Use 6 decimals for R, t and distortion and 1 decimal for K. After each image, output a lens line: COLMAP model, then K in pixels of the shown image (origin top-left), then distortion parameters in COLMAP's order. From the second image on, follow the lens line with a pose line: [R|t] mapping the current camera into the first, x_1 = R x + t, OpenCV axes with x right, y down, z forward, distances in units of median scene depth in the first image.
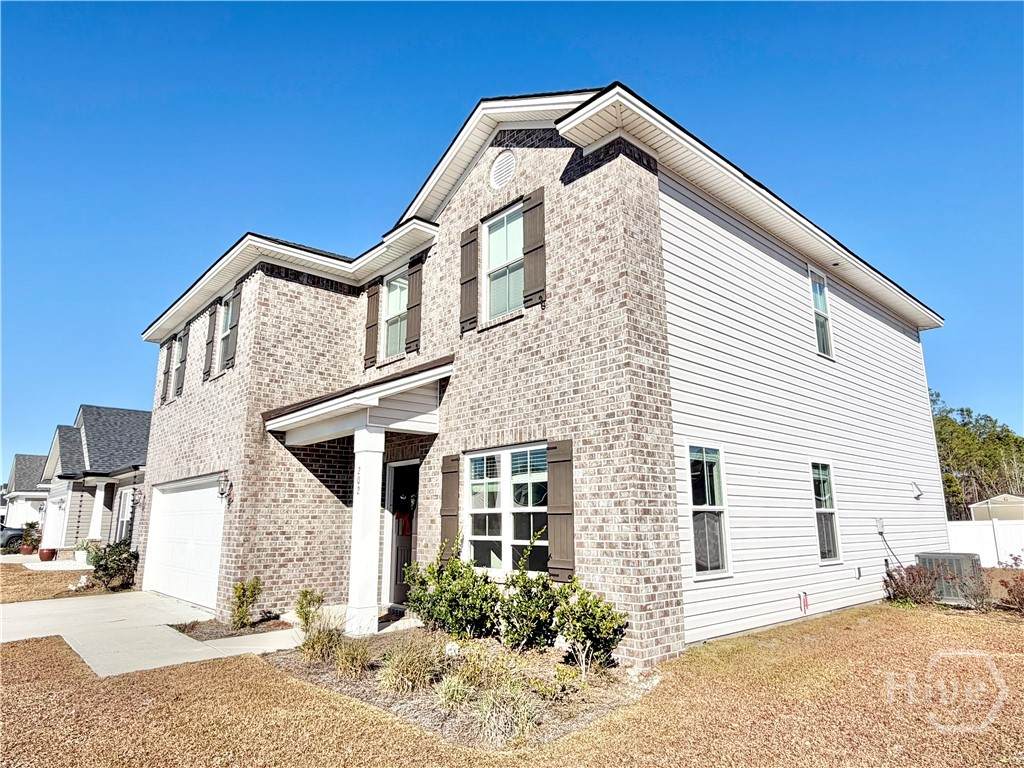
lens RADIAL K [[618.6, 0, 512.0], [0, 618.6, 384.0], [0, 0, 1]] dist [0.003349, 0.000842]
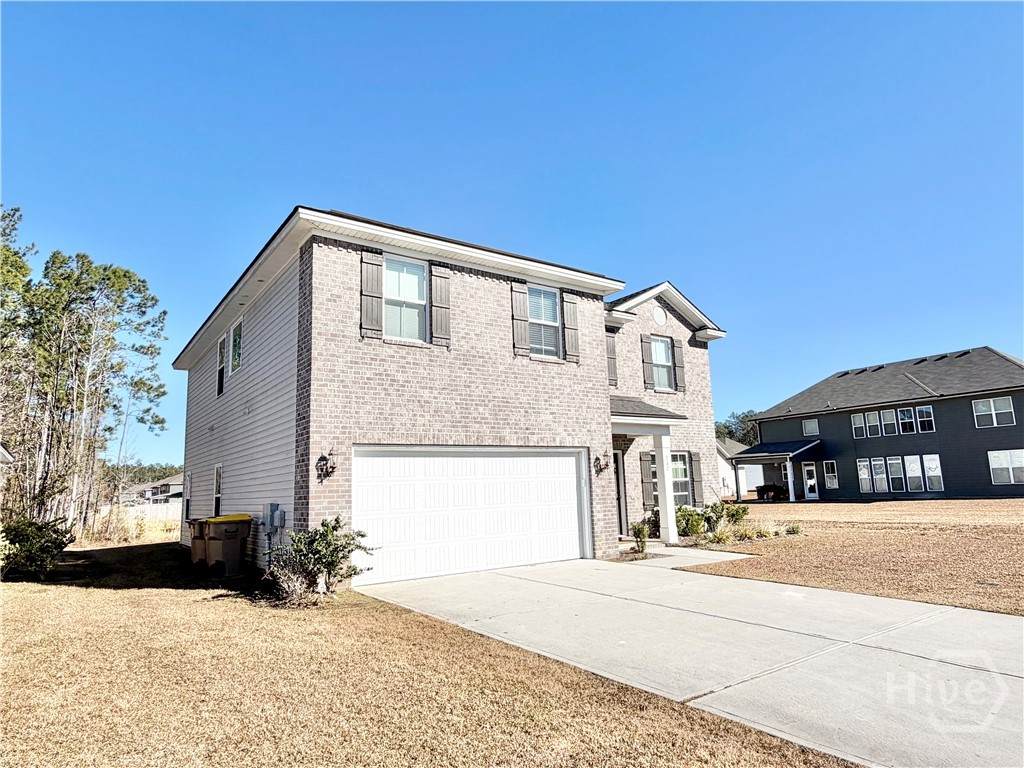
lens RADIAL K [[618.6, 0, 512.0], [0, 618.6, 384.0], [0, 0, 1]] dist [0.003349, 0.000842]
pose [[0.109887, 0.170411, 0.979227, -2.231403], [-0.183386, 0.971755, -0.148532, 0.295129], [-0.976880, -0.163255, 0.138034, 1.265472]]
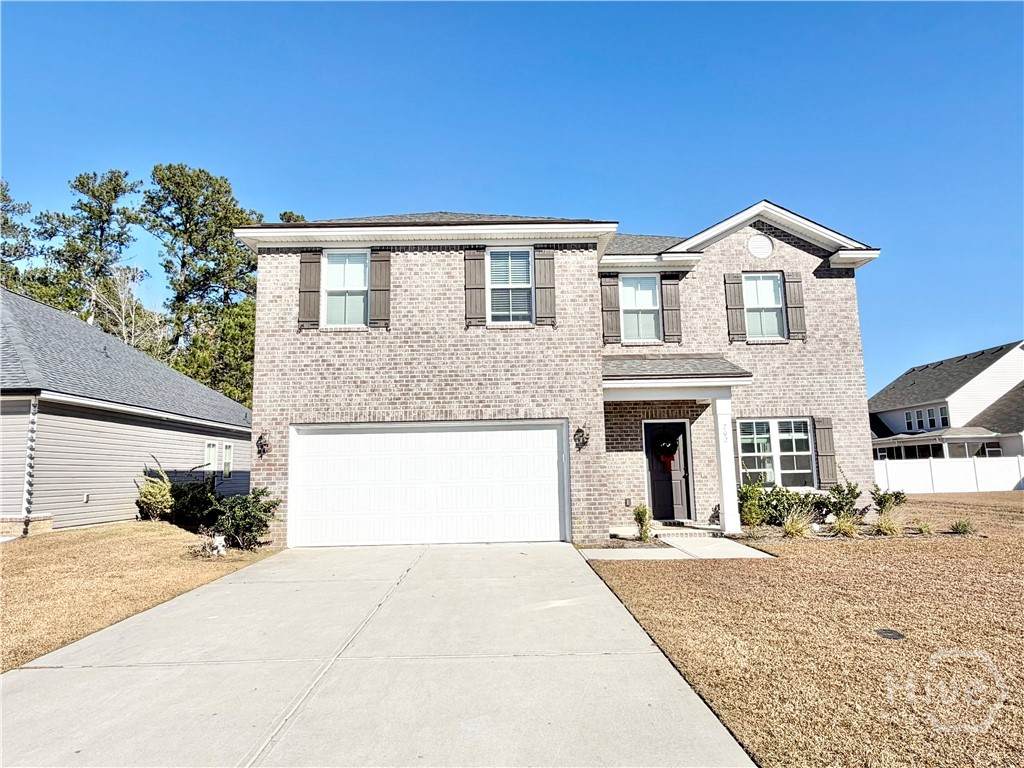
lens RADIAL K [[618.6, 0, 512.0], [0, 618.6, 384.0], [0, 0, 1]] dist [0.003349, 0.000842]
pose [[0.657141, 0.100687, 0.747013, -1.761105], [-0.147946, 0.988990, -0.003156, 0.121501], [-0.739106, -0.108444, 0.664802, 0.399988]]
